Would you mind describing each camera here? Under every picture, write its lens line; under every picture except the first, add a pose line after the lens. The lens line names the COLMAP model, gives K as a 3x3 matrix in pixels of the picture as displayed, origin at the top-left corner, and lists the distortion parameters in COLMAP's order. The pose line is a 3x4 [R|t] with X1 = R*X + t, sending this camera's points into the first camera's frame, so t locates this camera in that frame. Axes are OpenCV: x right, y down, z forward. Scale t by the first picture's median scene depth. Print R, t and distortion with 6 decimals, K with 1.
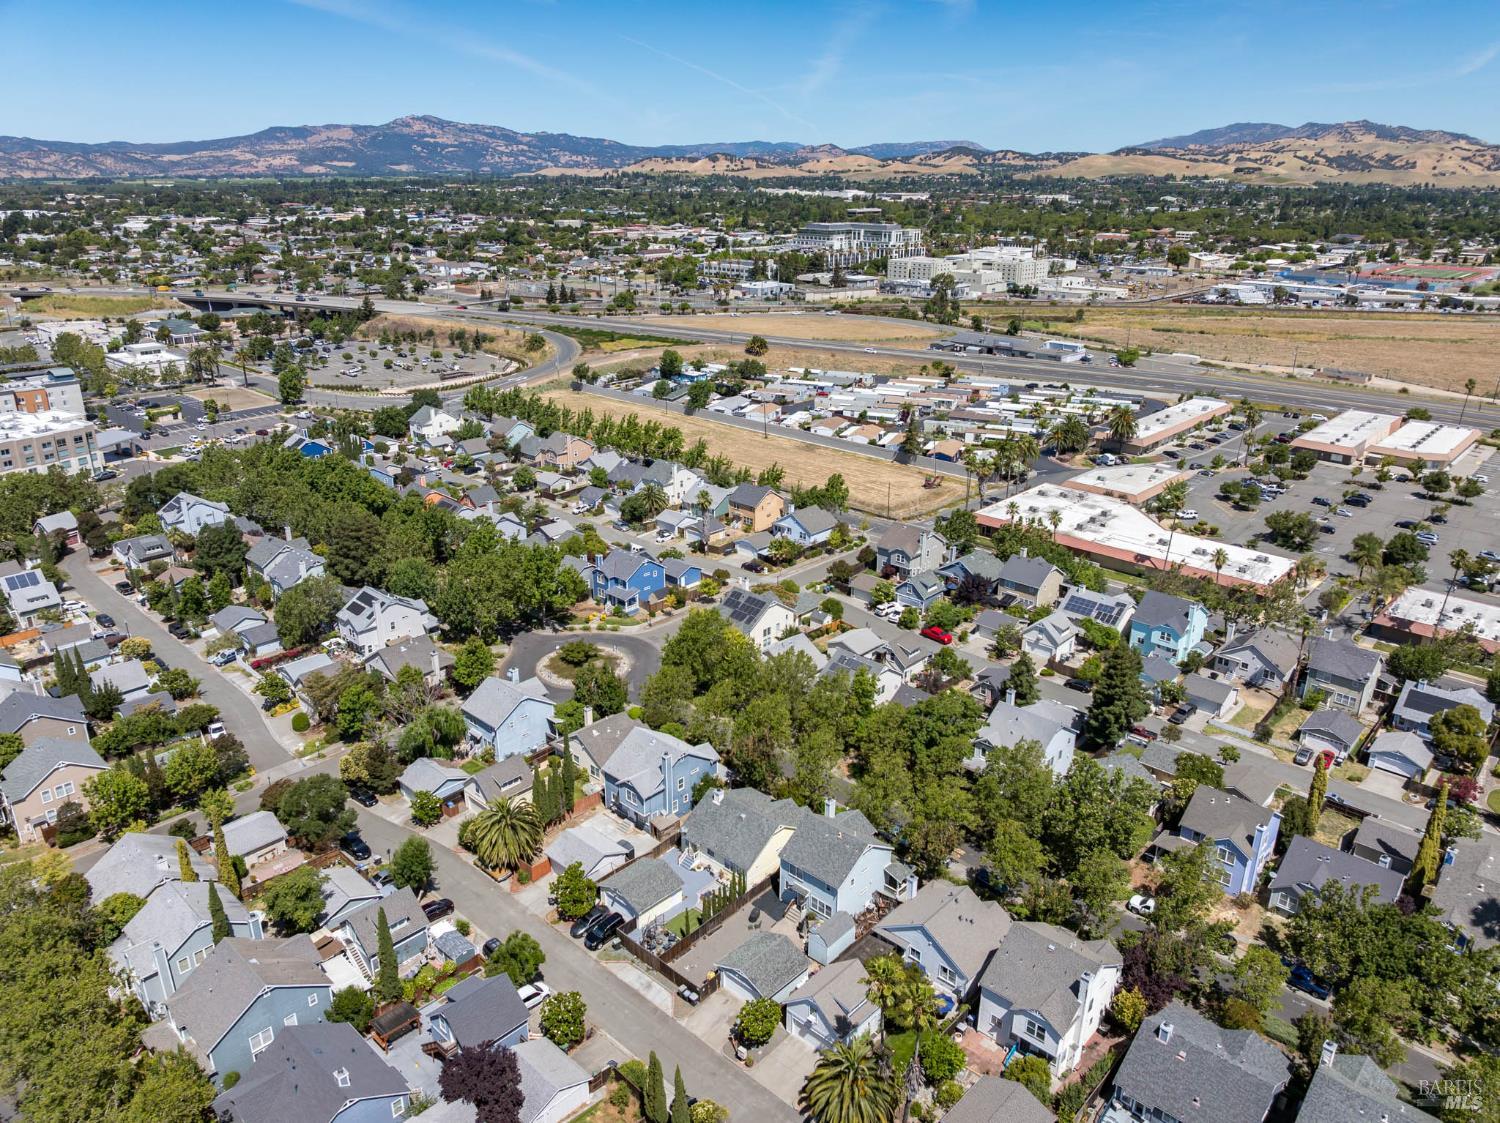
lens RADIAL K [[1066.1, 0, 768.1], [0, 1066.1, 554.2], [0, 0, 1]] dist [-0.035428, -0.000647]
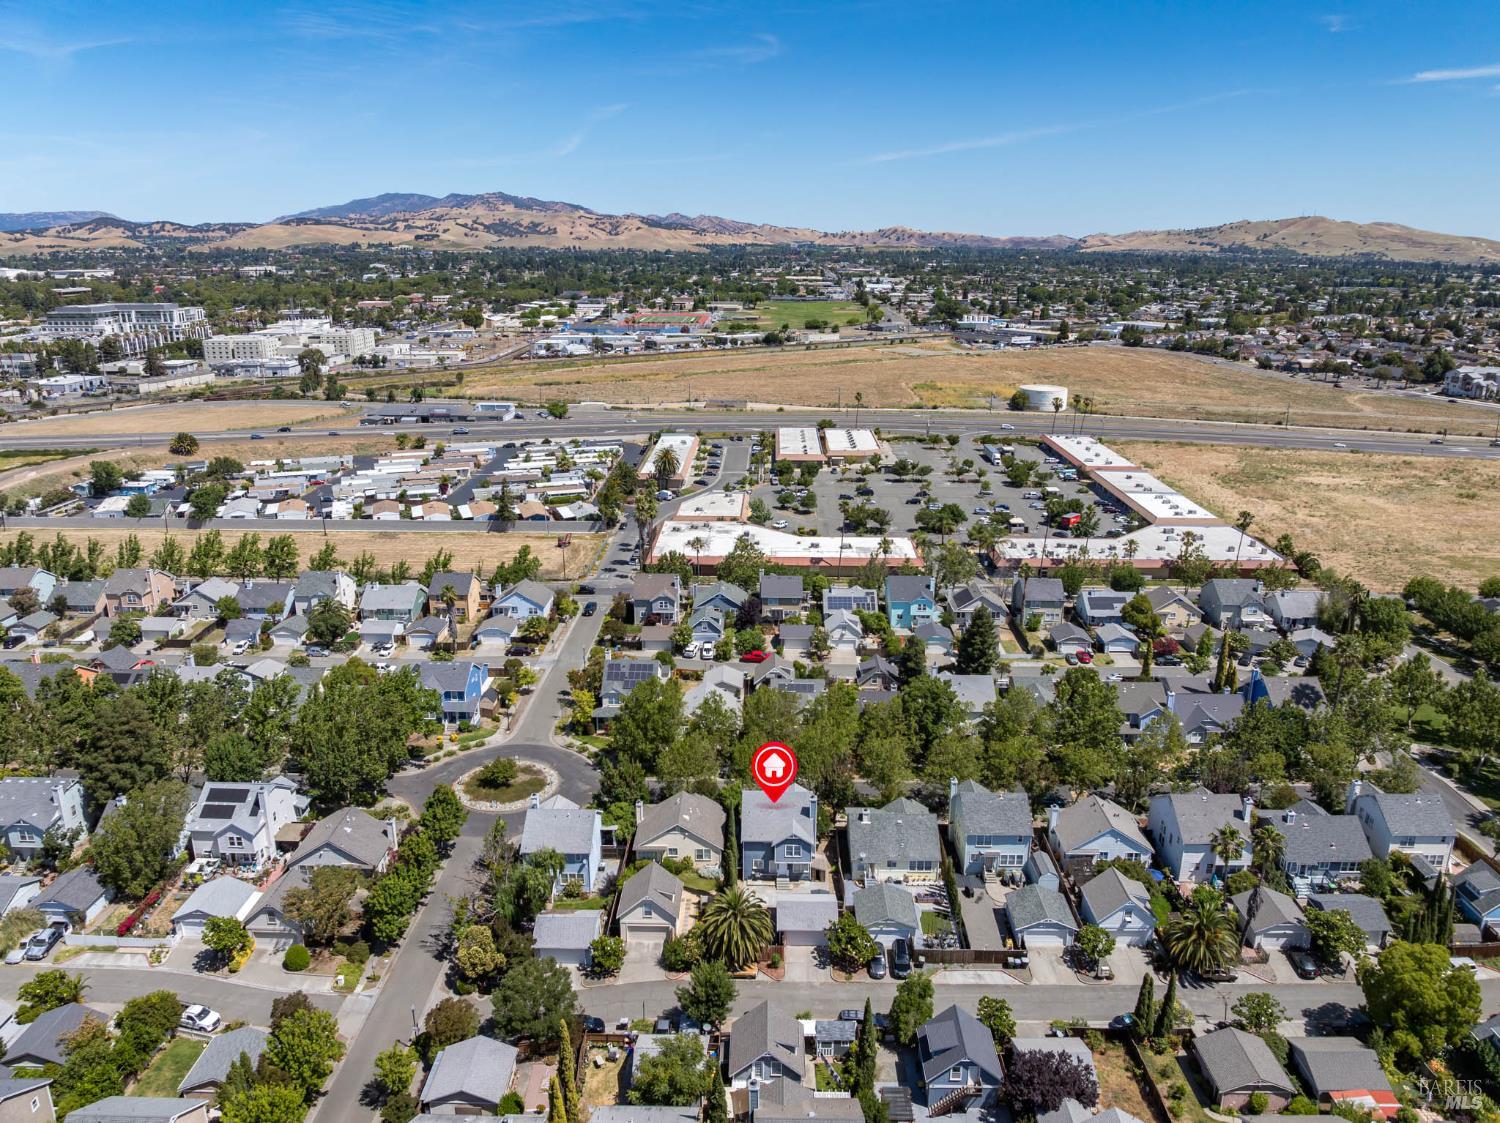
lens RADIAL K [[1066.1, 0, 768.1], [0, 1066.1, 554.2], [0, 0, 1]] dist [-0.035428, -0.000647]
pose [[0.739863, -0.192312, 0.644685, -0.151607], [0.229987, 0.972839, 0.026260, -0.015648], [-0.632226, 0.128840, 0.763997, 0.042866]]
